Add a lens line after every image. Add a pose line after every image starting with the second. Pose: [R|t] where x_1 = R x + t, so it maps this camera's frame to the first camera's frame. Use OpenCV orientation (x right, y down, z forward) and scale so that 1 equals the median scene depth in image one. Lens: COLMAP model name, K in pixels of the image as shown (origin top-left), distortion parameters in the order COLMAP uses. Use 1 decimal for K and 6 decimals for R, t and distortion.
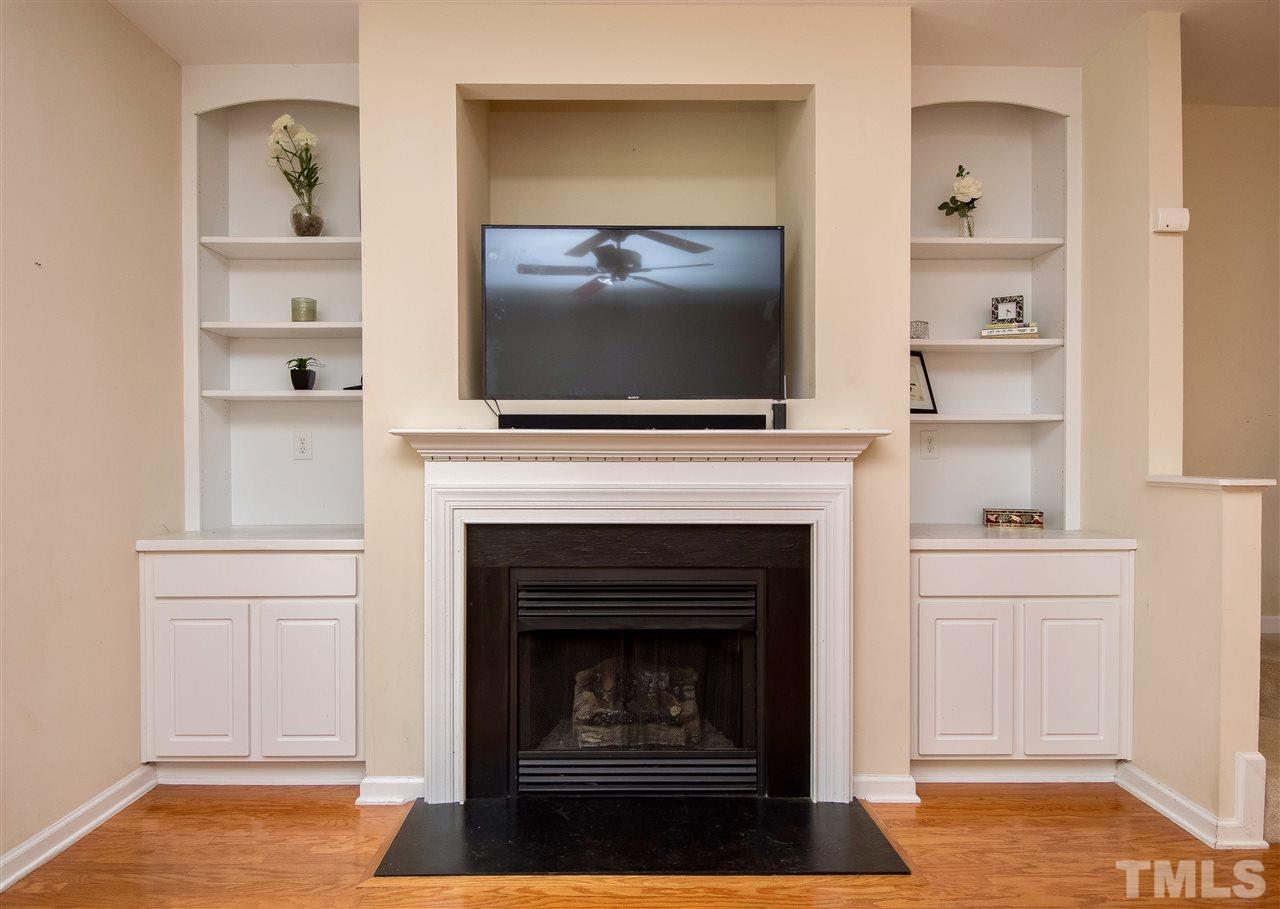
lens RADIAL K [[811.1, 0, 614.2], [0, 811.1, 456.6], [0, 0, 1]] dist [0.007511, -0.014684]
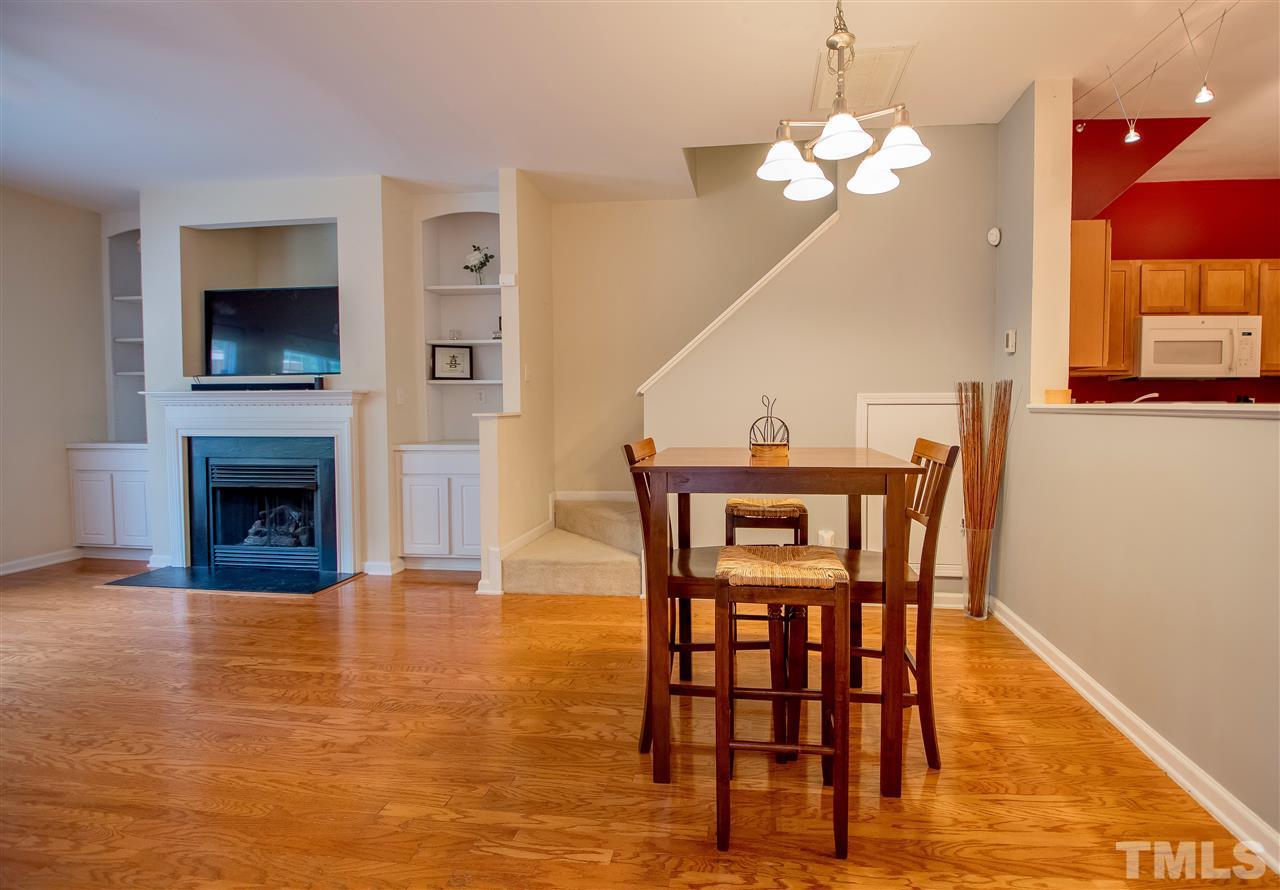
lens RADIAL K [[621.1, 0, 691.4], [0, 621.1, 430.7], [0, 0, 1]] dist [-0.014415, -0.006290]
pose [[0.993530, 0.002192, -0.113546, 1.285178], [0.002200, 0.999255, 0.038541, 0.010550], [0.113545, -0.038541, 0.992785, -0.425487]]
